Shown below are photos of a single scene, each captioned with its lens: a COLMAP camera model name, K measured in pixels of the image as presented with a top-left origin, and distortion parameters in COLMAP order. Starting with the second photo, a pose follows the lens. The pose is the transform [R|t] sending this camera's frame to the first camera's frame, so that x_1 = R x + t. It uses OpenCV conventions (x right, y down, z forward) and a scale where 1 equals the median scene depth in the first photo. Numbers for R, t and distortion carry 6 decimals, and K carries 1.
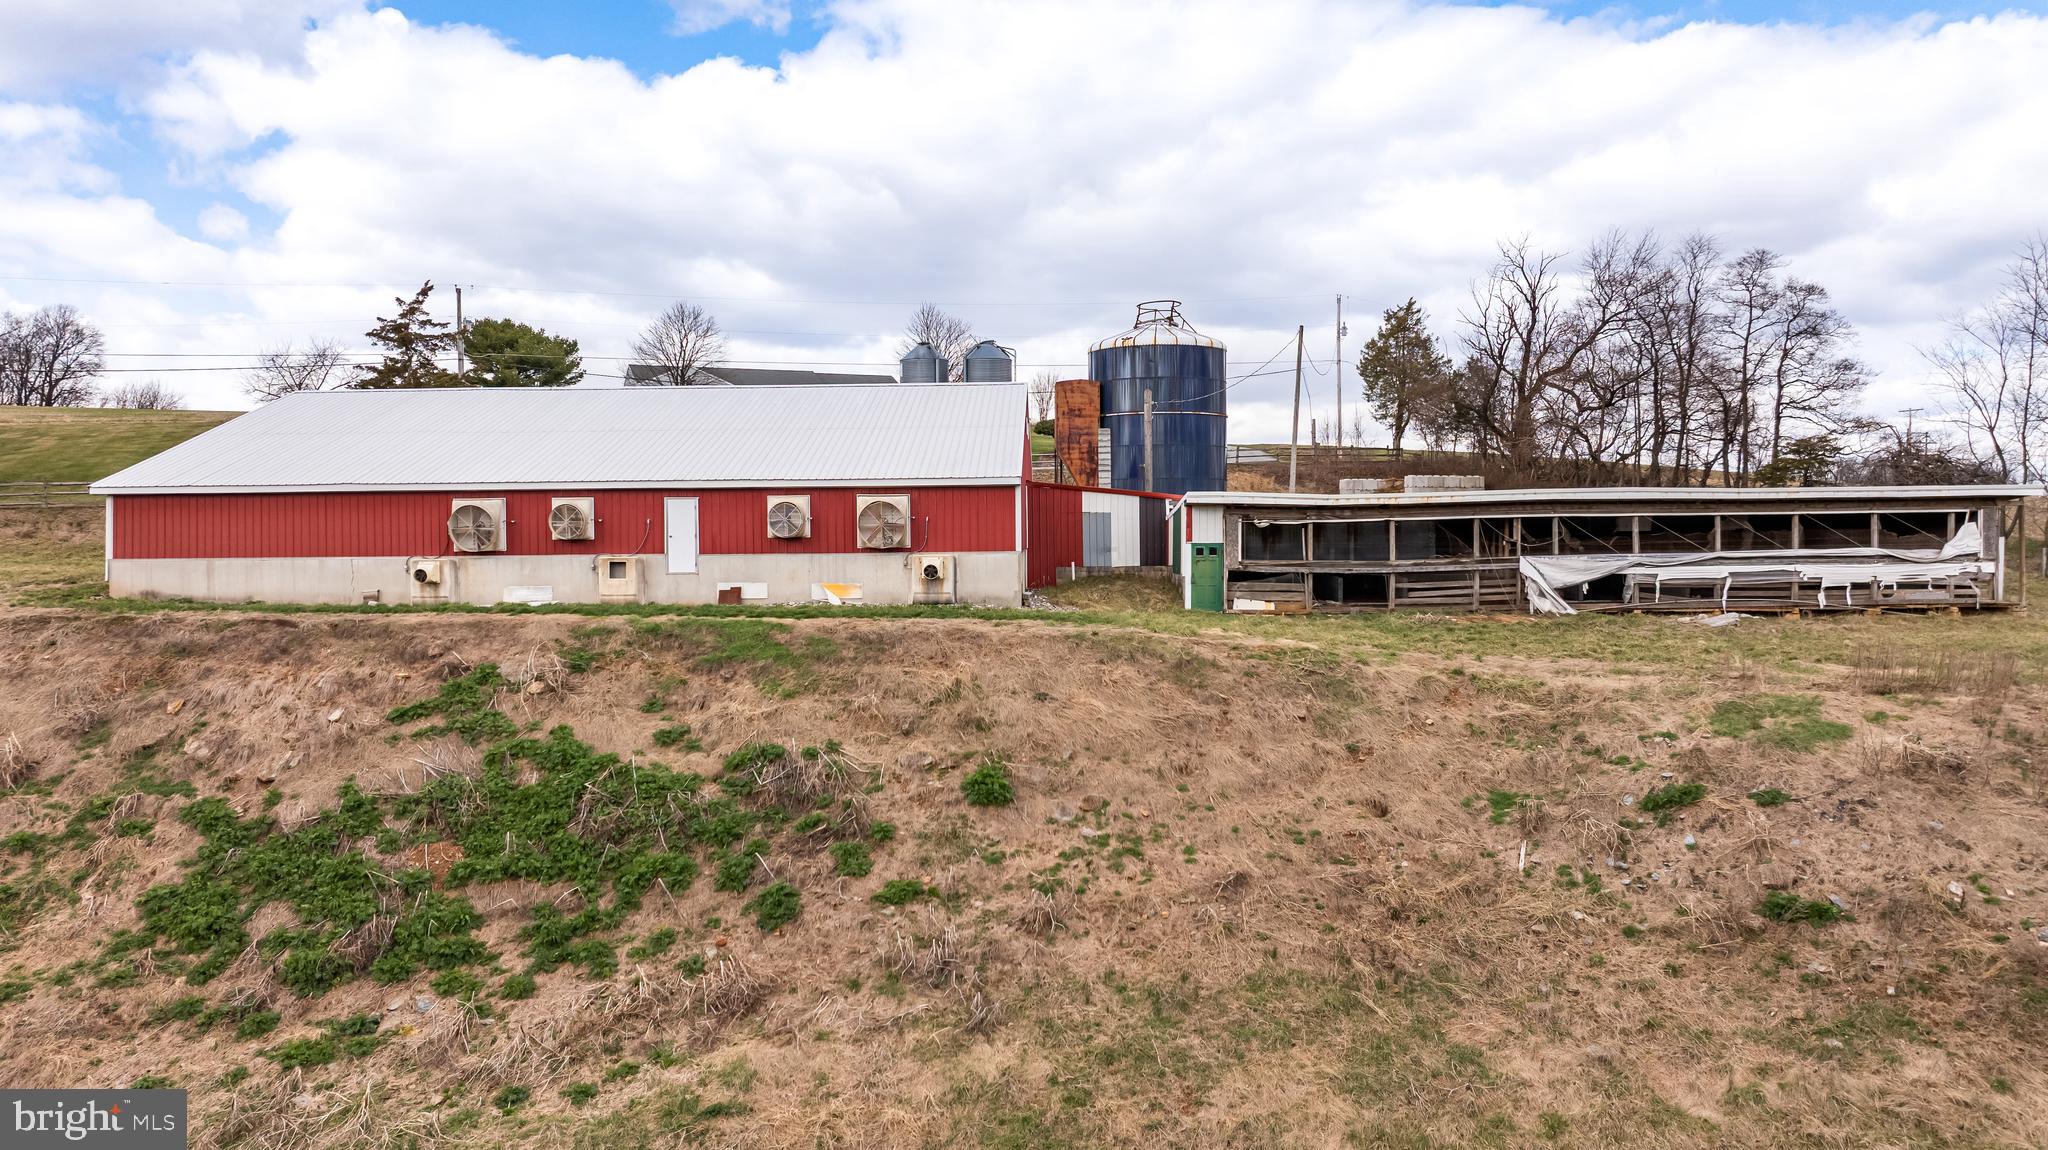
lens RADIAL K [[1456.0, 0, 1006.2], [0, 1456.0, 571.1], [0, 0, 1]] dist [-0.010659, 0.014684]
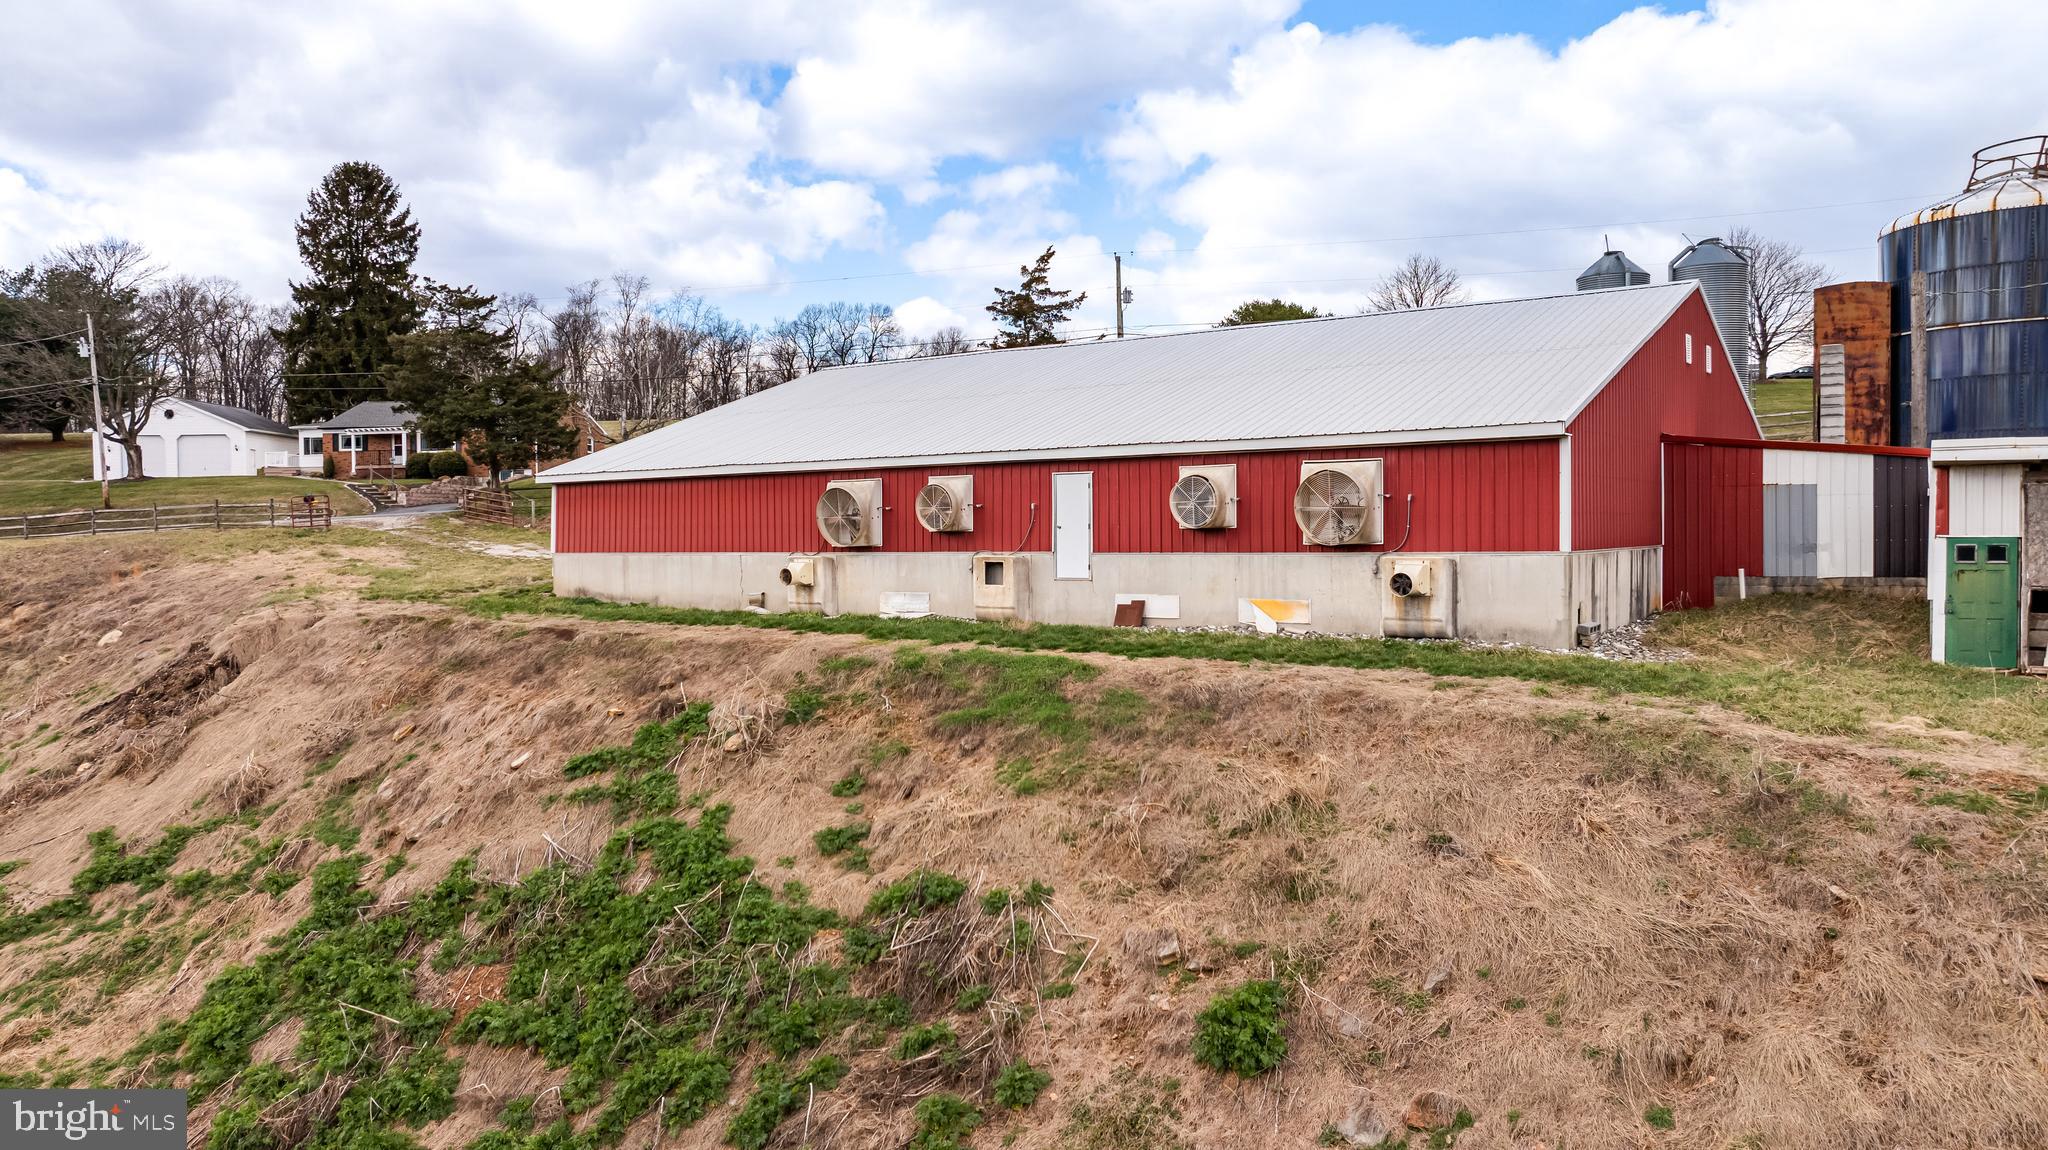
lens RADIAL K [[1456.0, 0, 1049.5], [0, 1456.0, 565.1], [0, 0, 1]] dist [-0.010659, 0.014684]
pose [[0.831329, 0.012030, -0.555650, 0.155867], [-0.011434, 0.999924, 0.004542, -0.008337], [0.555662, 0.002577, 0.831404, 0.415150]]
